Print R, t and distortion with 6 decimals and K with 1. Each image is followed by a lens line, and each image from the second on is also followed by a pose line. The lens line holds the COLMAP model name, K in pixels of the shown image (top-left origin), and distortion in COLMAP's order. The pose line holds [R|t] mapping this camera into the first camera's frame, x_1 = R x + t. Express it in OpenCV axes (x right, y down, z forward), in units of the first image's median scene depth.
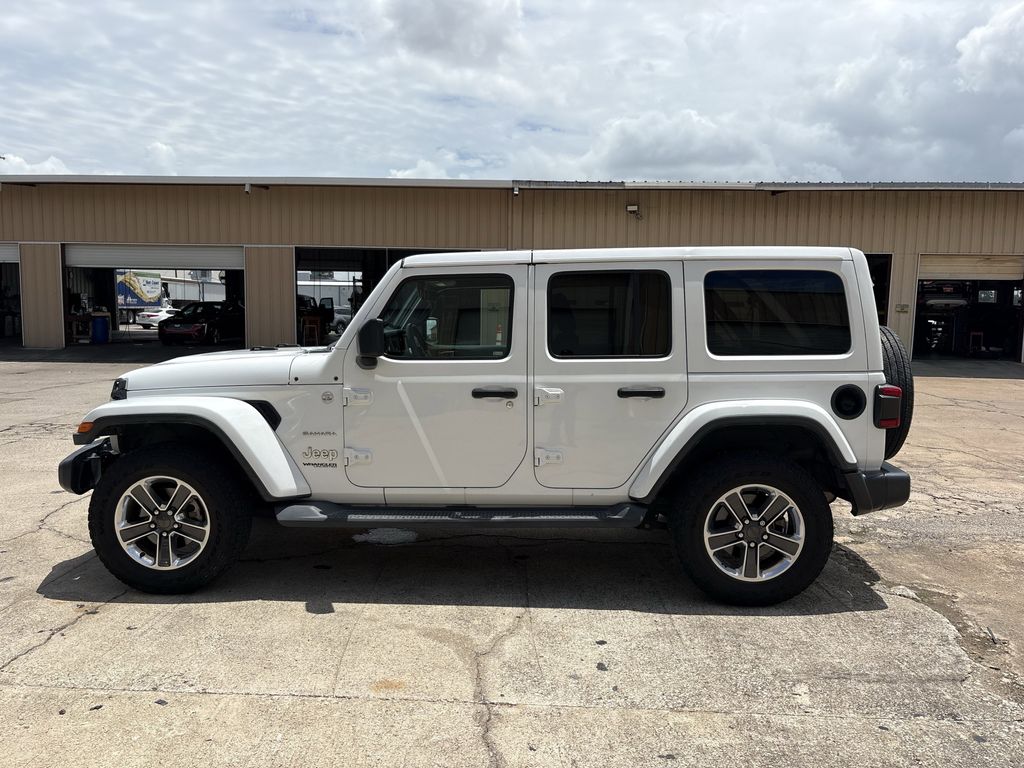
lens RADIAL K [[783.9, 0, 512.0], [0, 783.9, 384.0], [0, 0, 1]] dist [0.014759, -0.002724]
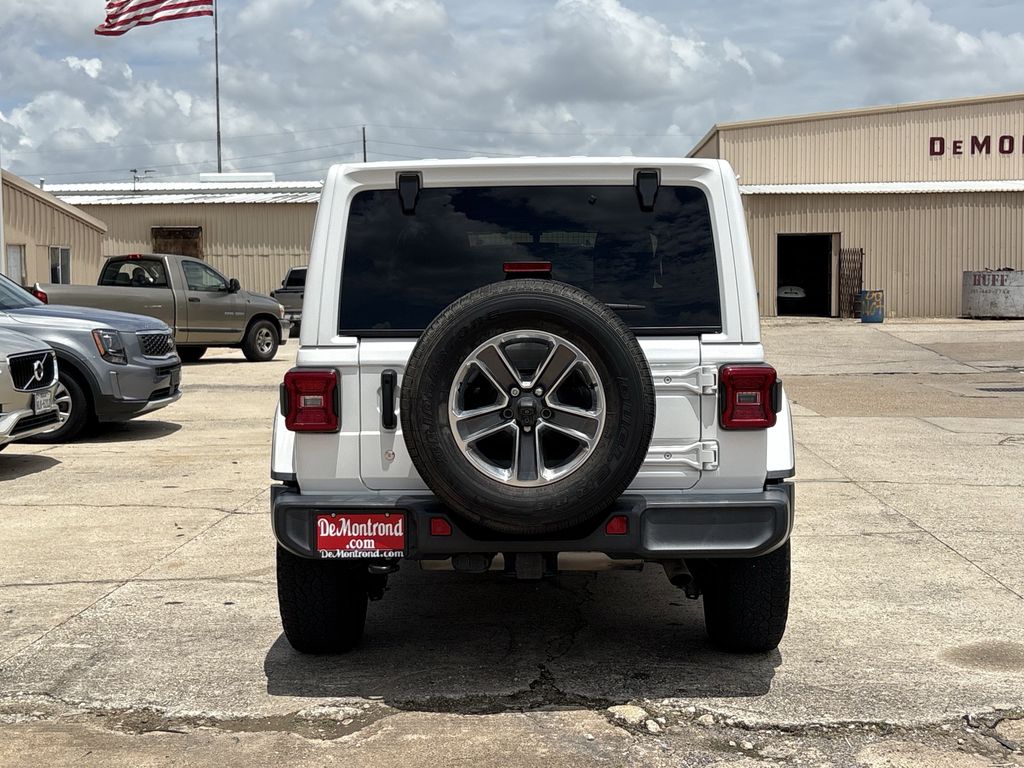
lens RADIAL K [[1416.1, 0, 512.0], [0, 1416.1, 384.0], [0, 0, 1]] dist [0.216392, -0.839377]
pose [[0.016544, 0.062699, -0.997895, 1.675168], [-0.078740, 0.995014, 0.061212, -0.073261], [0.996758, 0.077562, 0.021398, 1.144916]]
